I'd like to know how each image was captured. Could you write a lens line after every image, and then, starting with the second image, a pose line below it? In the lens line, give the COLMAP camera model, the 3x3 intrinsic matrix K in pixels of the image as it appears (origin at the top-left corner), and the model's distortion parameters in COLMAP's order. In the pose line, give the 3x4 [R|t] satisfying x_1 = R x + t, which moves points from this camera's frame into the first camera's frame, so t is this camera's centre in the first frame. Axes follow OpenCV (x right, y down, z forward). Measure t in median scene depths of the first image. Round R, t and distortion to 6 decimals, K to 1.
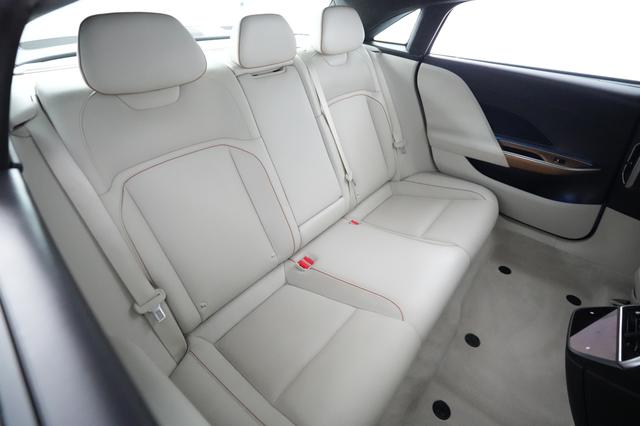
lens RADIAL K [[324.9, 0, 320.0], [0, 324.9, 213.0], [0, 0, 1]] dist [-0.000604, -0.000073]
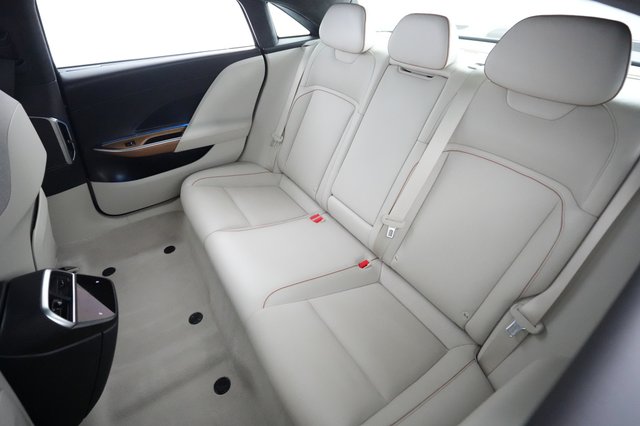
lens RADIAL K [[324.9, 0, 320.0], [0, 324.9, 213.0], [0, 0, 1]] dist [-0.000604, -0.000073]
pose [[-0.346529, 0.514672, -0.784239, 0.831828], [-0.522072, 0.588773, 0.617080, -0.571950], [0.779332, 0.623266, 0.064669, 0.858115]]
